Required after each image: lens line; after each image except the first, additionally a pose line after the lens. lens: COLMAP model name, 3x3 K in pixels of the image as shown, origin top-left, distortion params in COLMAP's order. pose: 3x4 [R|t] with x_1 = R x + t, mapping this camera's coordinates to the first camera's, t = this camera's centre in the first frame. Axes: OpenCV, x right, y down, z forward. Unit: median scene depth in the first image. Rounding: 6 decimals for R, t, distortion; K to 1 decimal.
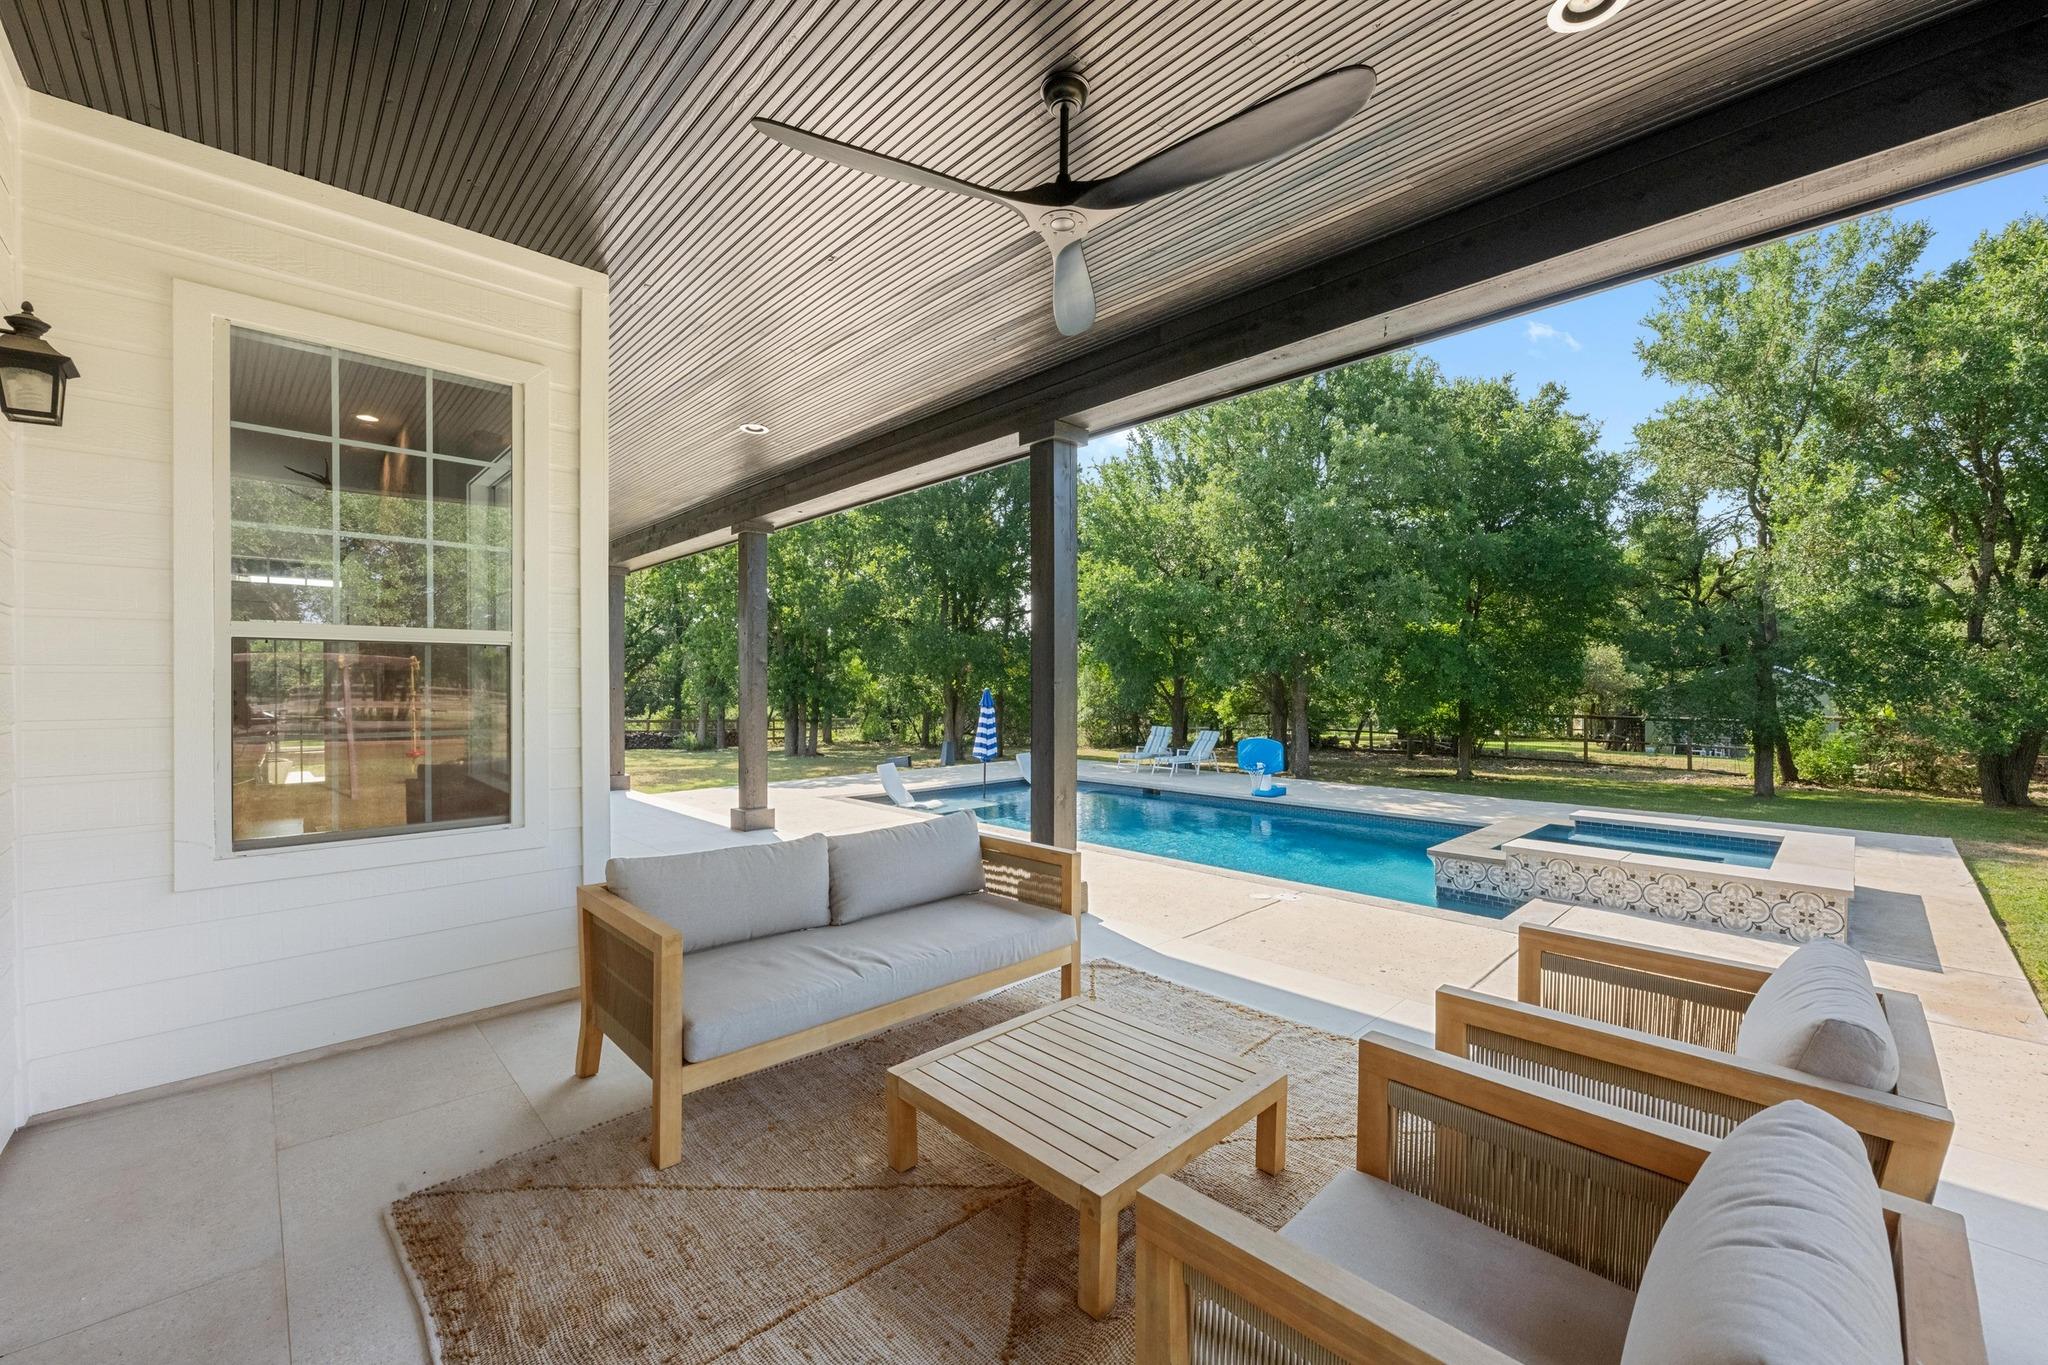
lens RADIAL K [[816.1, 0, 1024.0], [0, 816.1, 682.5], [0, 0, 1]] dist [-0.001591, -0.000412]
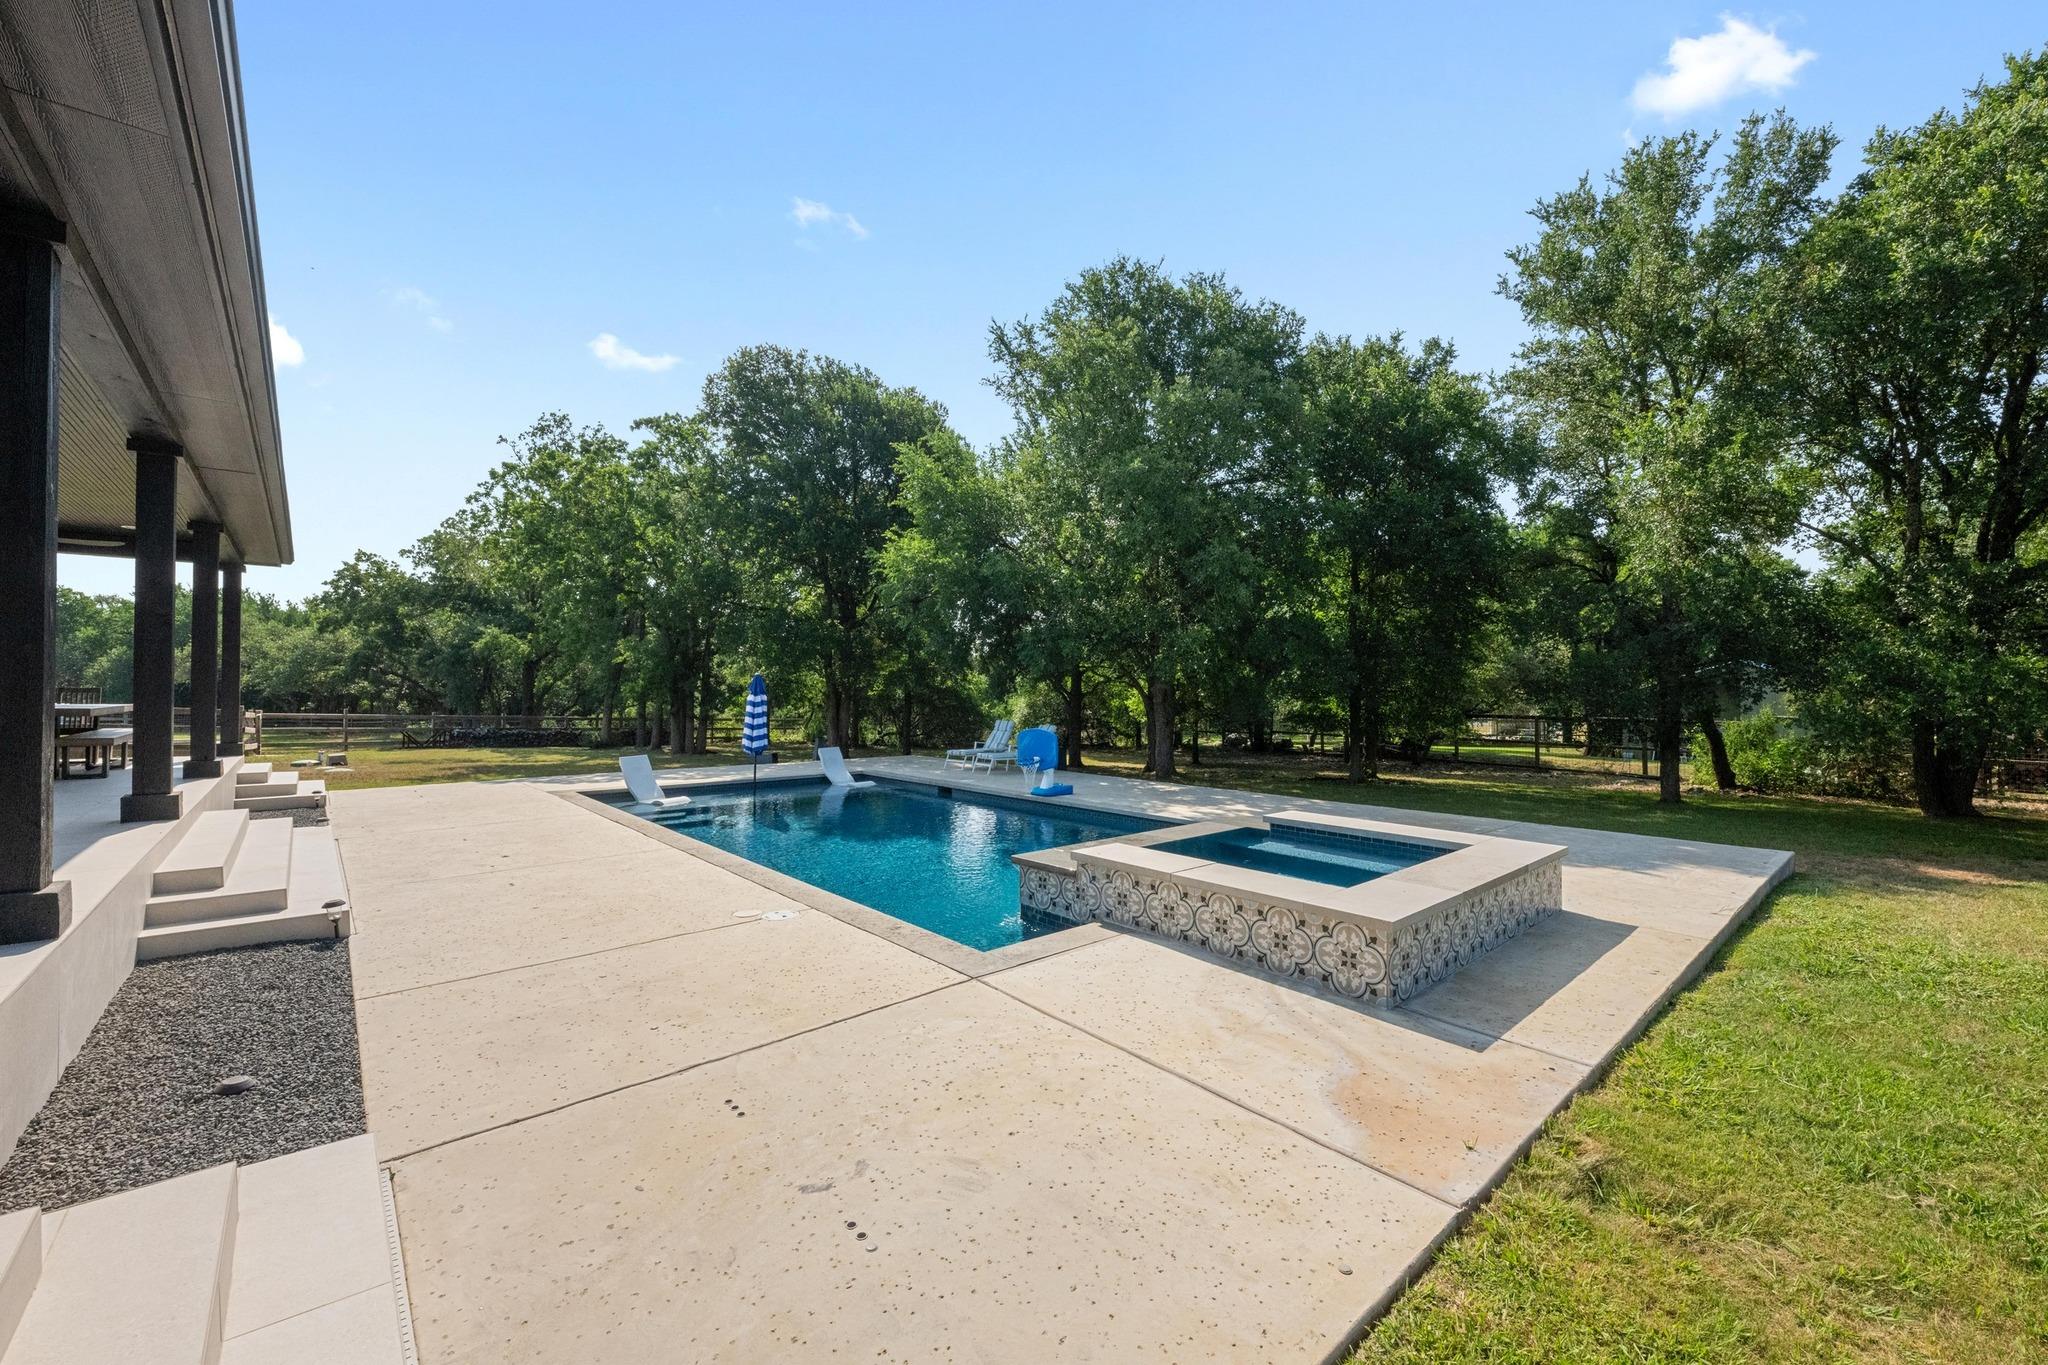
lens RADIAL K [[810.8, 0, 1024.9], [0, 810.8, 679.2], [0, 0, 1]] dist [-0.001370, -0.000575]
pose [[0.999069, 0.002885, -0.043052, 0.291758], [-0.003429, 0.999915, -0.012551, 0.023865], [0.043012, 0.012686, 0.998994, 0.118908]]
